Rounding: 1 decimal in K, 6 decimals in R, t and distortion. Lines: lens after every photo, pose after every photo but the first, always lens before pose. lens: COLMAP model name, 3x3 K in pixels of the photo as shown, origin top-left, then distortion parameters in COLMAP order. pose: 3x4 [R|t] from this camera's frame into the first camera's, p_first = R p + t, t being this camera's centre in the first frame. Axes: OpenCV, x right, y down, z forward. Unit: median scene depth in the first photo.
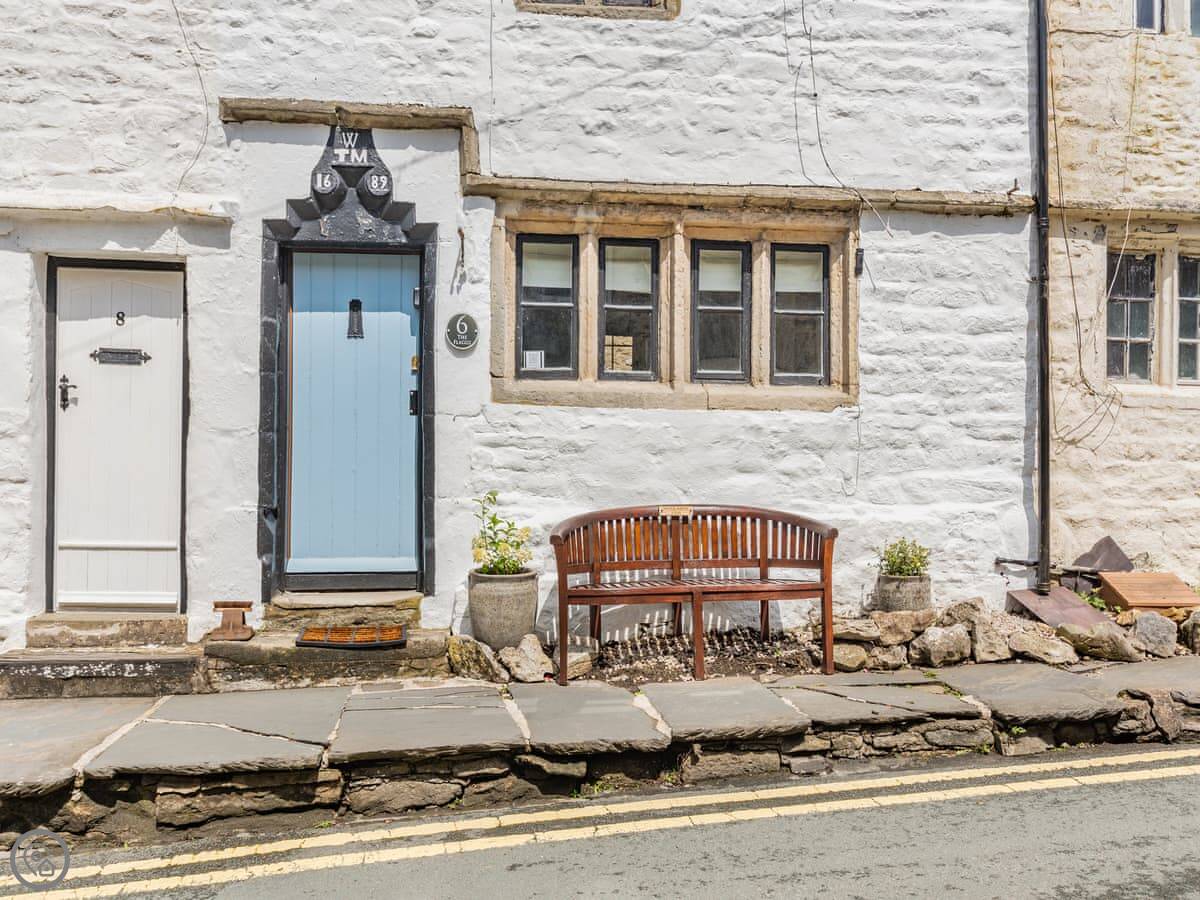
lens RADIAL K [[1133.1, 0, 442.0], [0, 1133.1, 457.3], [0, 0, 1]] dist [-0.011890, 0.008348]
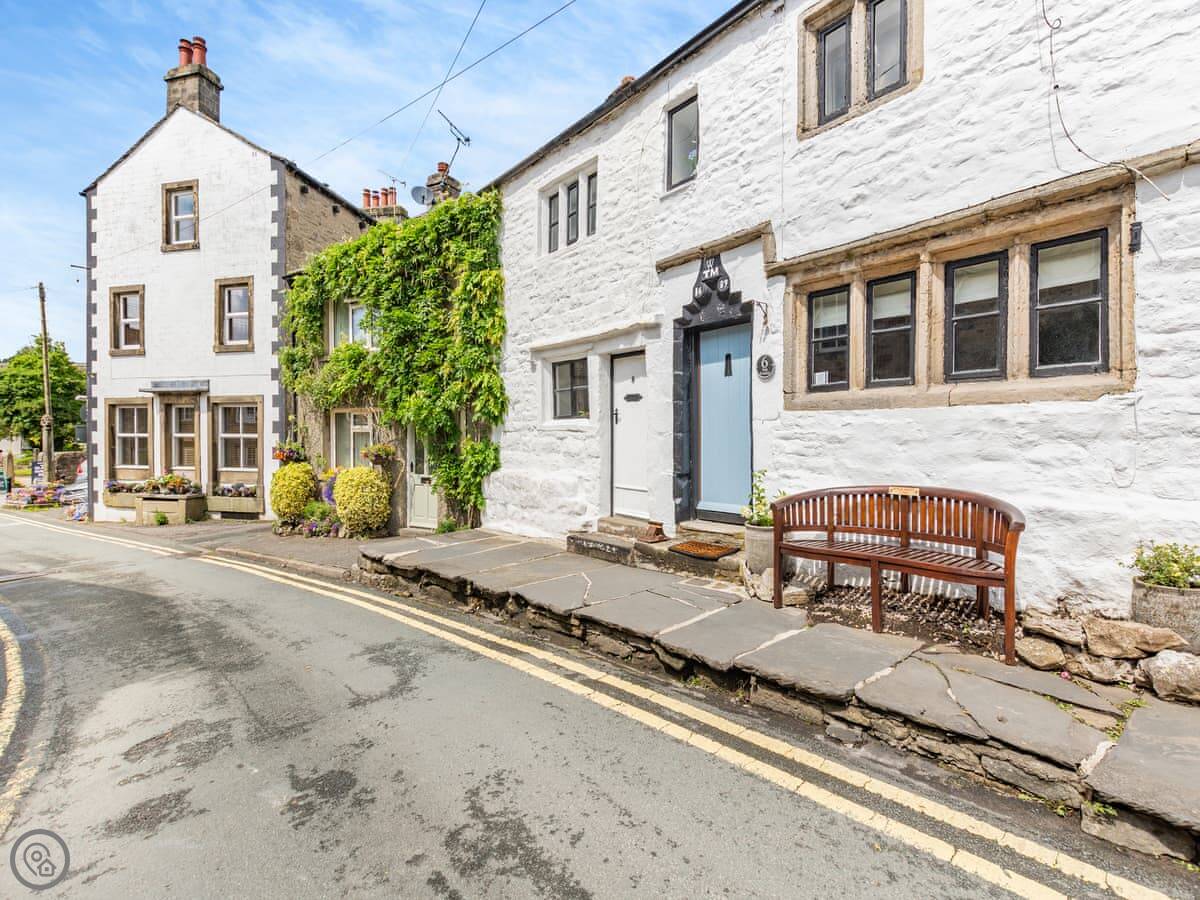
lens RADIAL K [[532.6, 0, 619.3], [0, 532.6, 432.1], [0, 0, 1]] dist [0.000664, 0.000112]
pose [[0.568609, -0.017529, -0.822421, 0.510290], [0.030276, 0.999542, -0.000371, -0.026233], [0.822051, -0.024688, 0.568879, 0.417841]]
